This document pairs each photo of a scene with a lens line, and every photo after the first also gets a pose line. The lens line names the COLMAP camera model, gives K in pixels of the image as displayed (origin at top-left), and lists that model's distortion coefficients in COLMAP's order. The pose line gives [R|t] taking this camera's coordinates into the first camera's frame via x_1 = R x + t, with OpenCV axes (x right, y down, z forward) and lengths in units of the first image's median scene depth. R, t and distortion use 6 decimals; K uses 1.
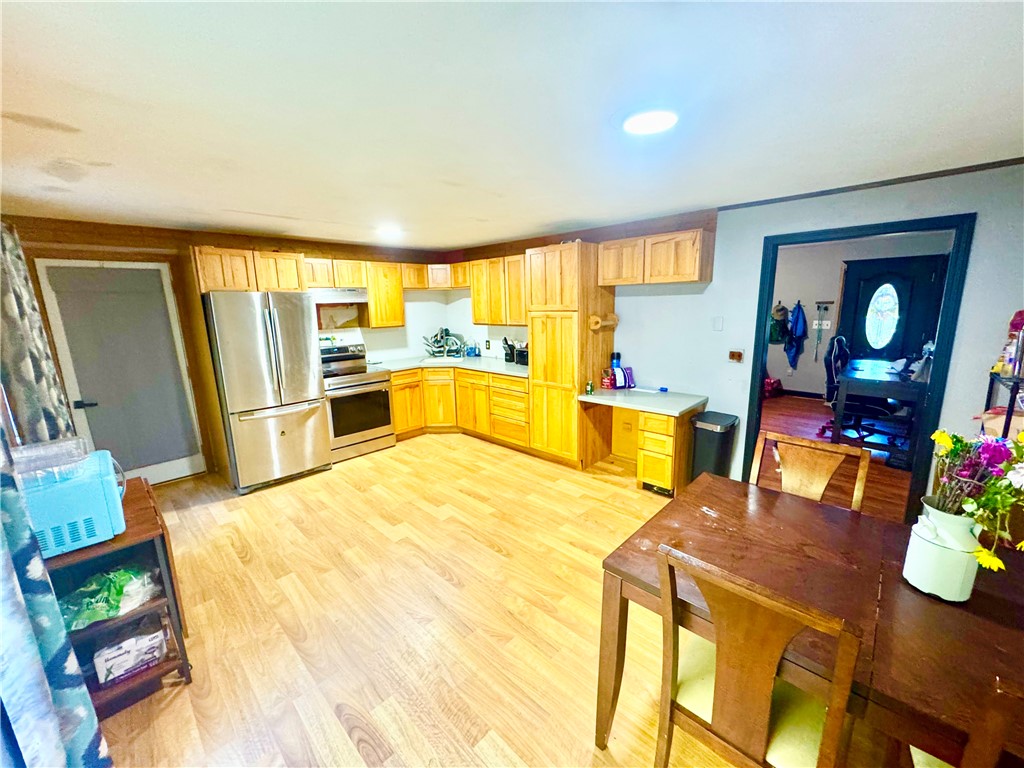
lens RADIAL K [[409.3, 0, 514.1], [0, 409.3, 384.3], [0, 0, 1]] dist [-0.007912, 0.000242]
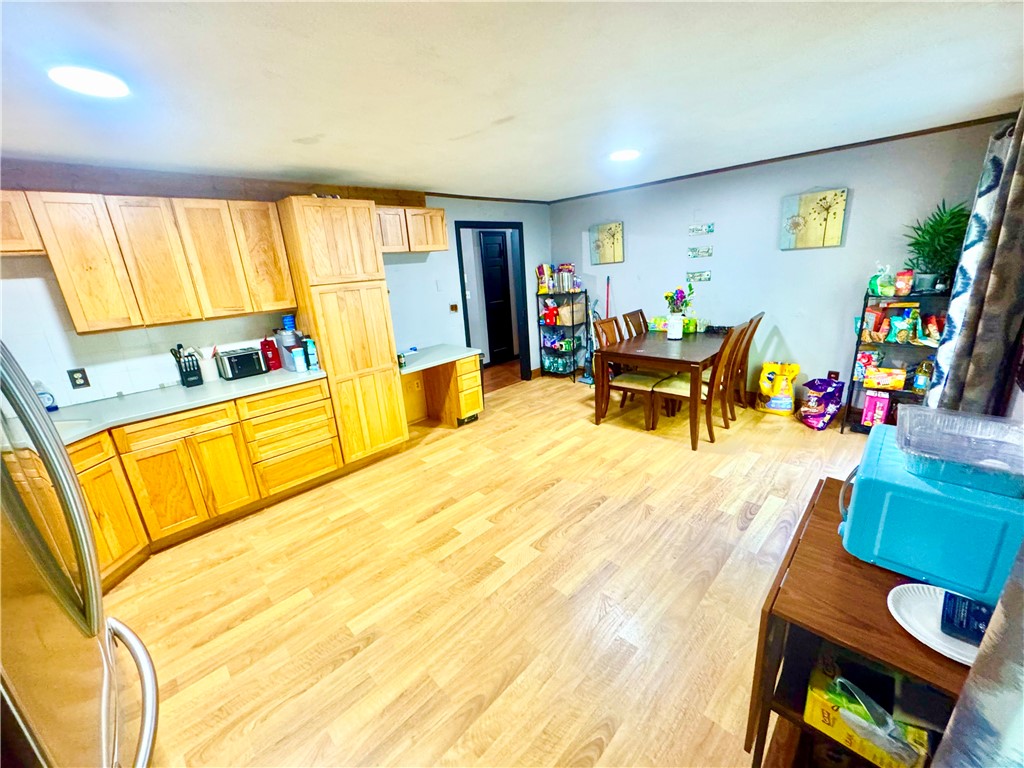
lens RADIAL K [[409.3, 0, 513.7], [0, 409.3, 383.1], [0, 0, 1]] dist [-0.007912, 0.000242]
pose [[0.004800, -0.264965, 0.964246, -0.747322], [0.258552, 0.931798, 0.254762, -0.116304], [-0.965985, 0.248085, 0.072979, 0.684191]]
